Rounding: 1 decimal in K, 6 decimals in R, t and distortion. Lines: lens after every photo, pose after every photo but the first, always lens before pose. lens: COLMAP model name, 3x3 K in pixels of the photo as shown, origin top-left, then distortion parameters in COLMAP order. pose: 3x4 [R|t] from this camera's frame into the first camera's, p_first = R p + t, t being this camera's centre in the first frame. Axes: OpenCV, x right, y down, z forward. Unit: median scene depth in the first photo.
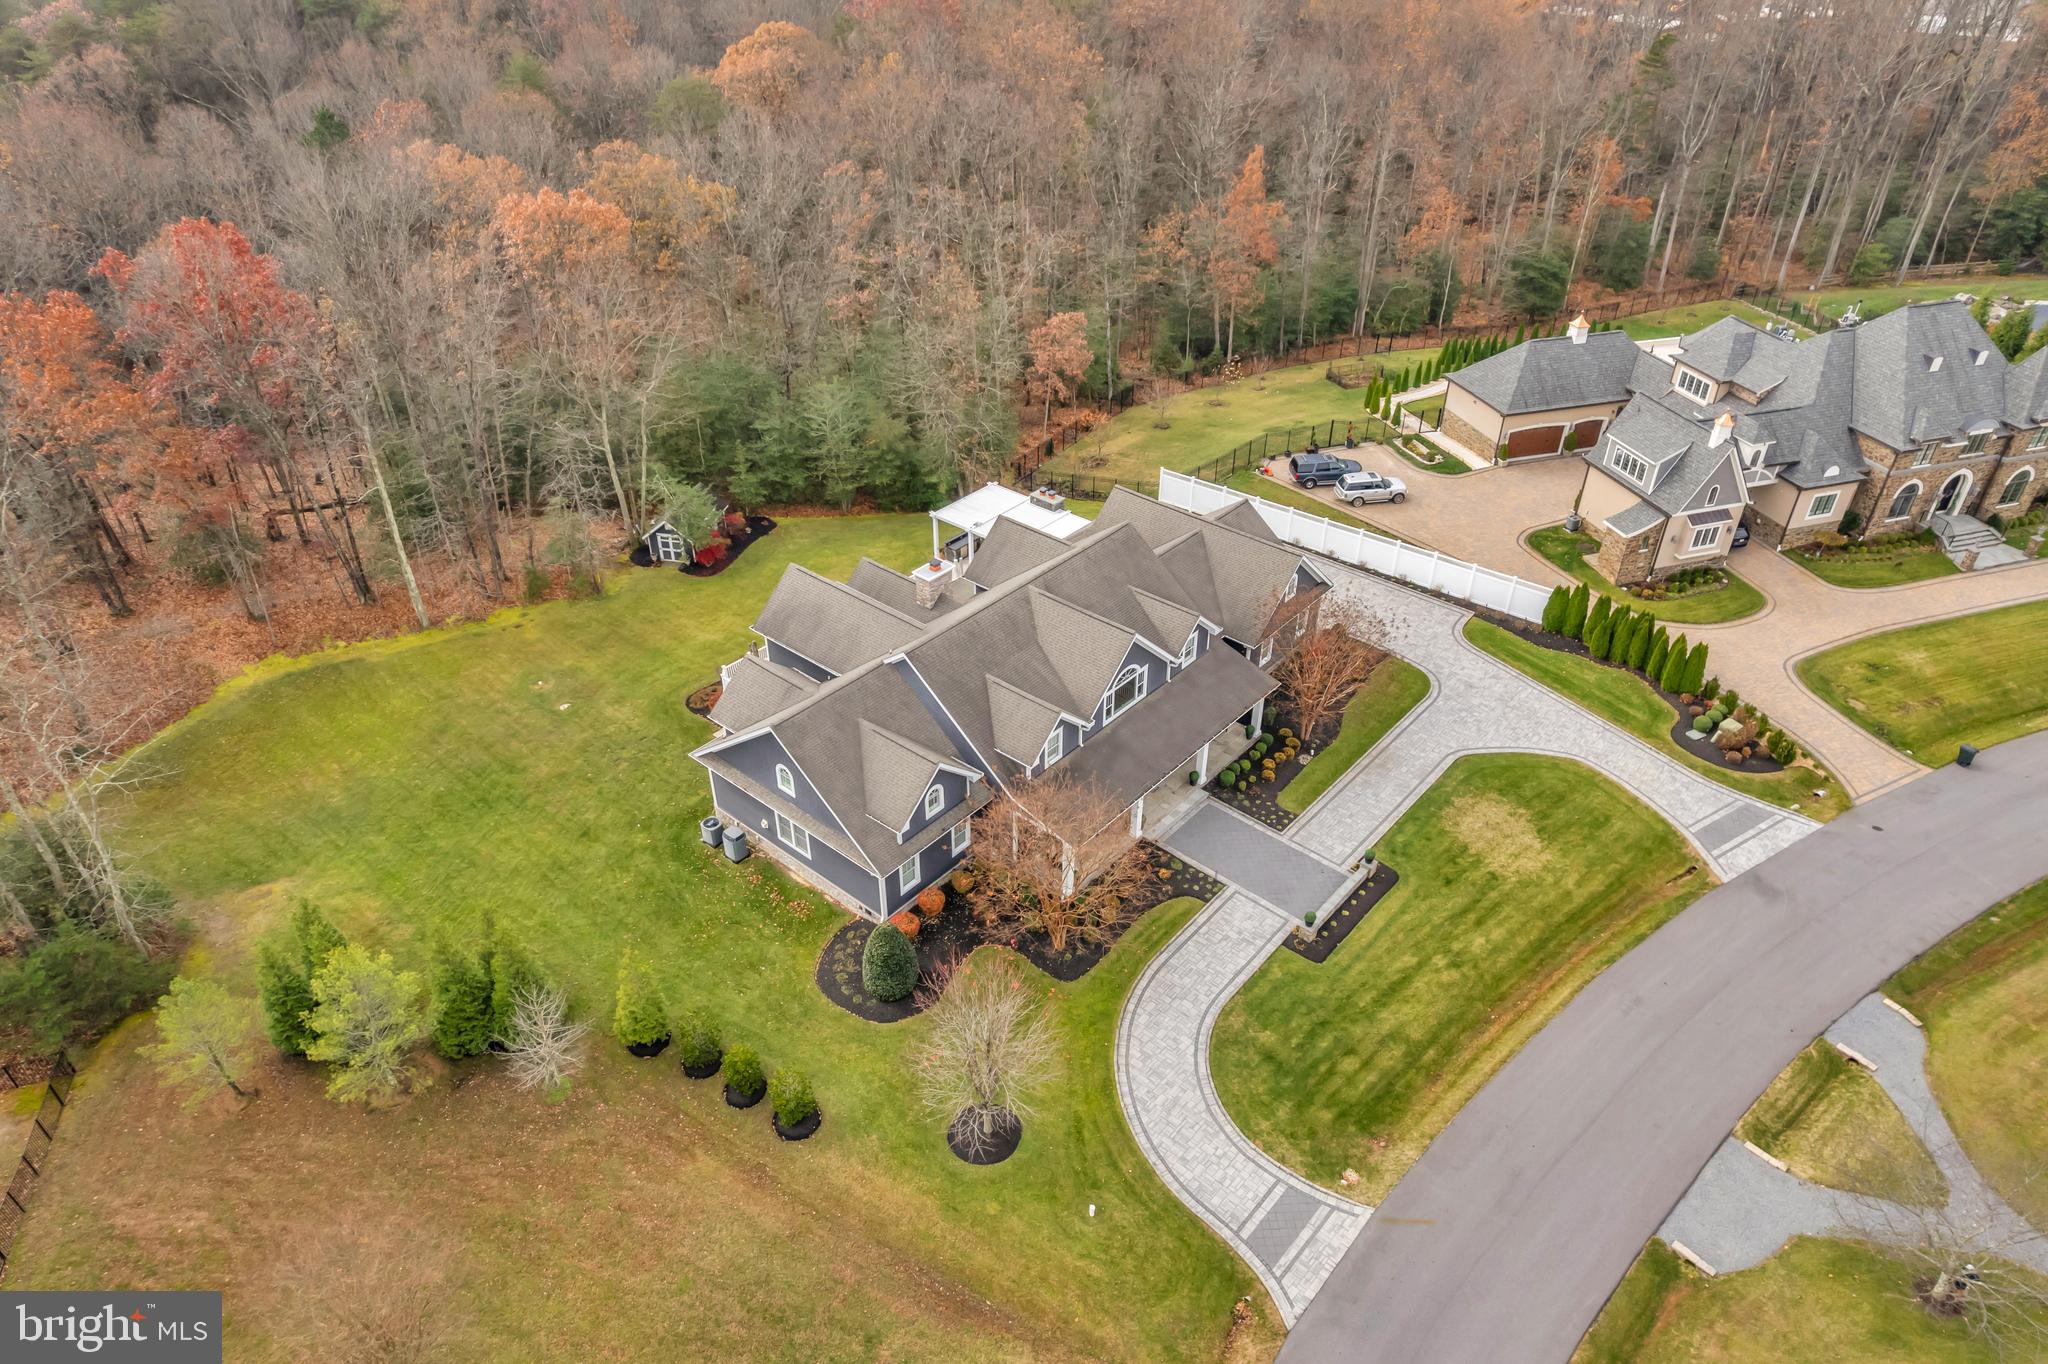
lens RADIAL K [[1282.8, 0, 1020.8], [0, 1282.8, 680.3], [0, 0, 1]] dist [-0.006588, 0.000001]
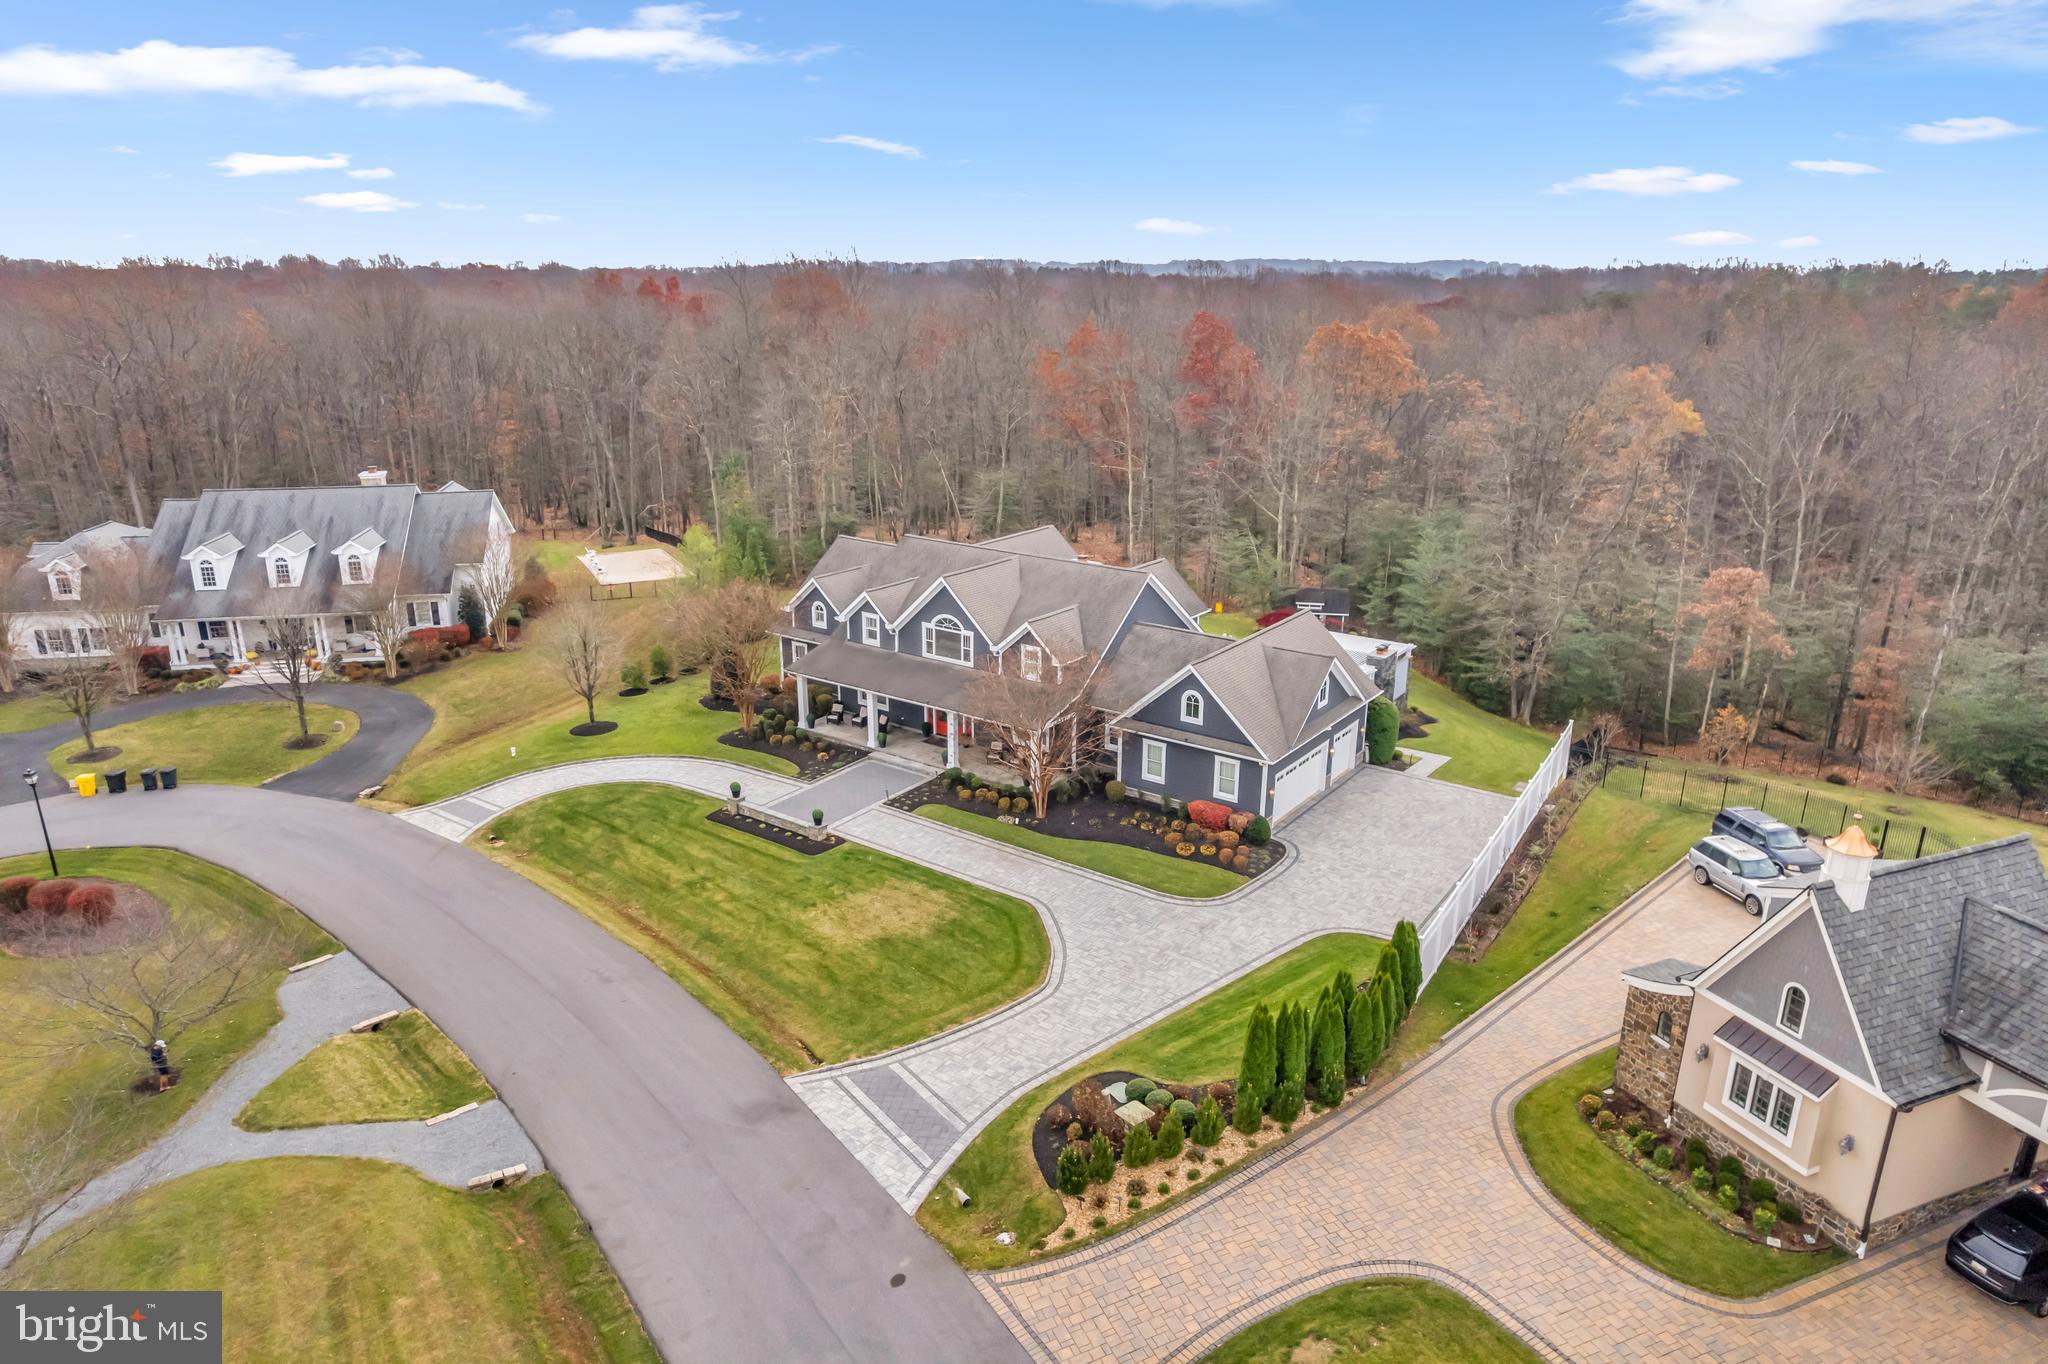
lens RADIAL K [[1282.8, 0, 1020.5], [0, 1282.8, 681.3], [0, 0, 1]] dist [-0.006588, 0.000001]
pose [[0.085079, 0.303338, -0.949077, 1.134776], [-0.554052, 0.806086, 0.207969, -0.223544], [0.828123, 0.508145, 0.236646, 0.825082]]
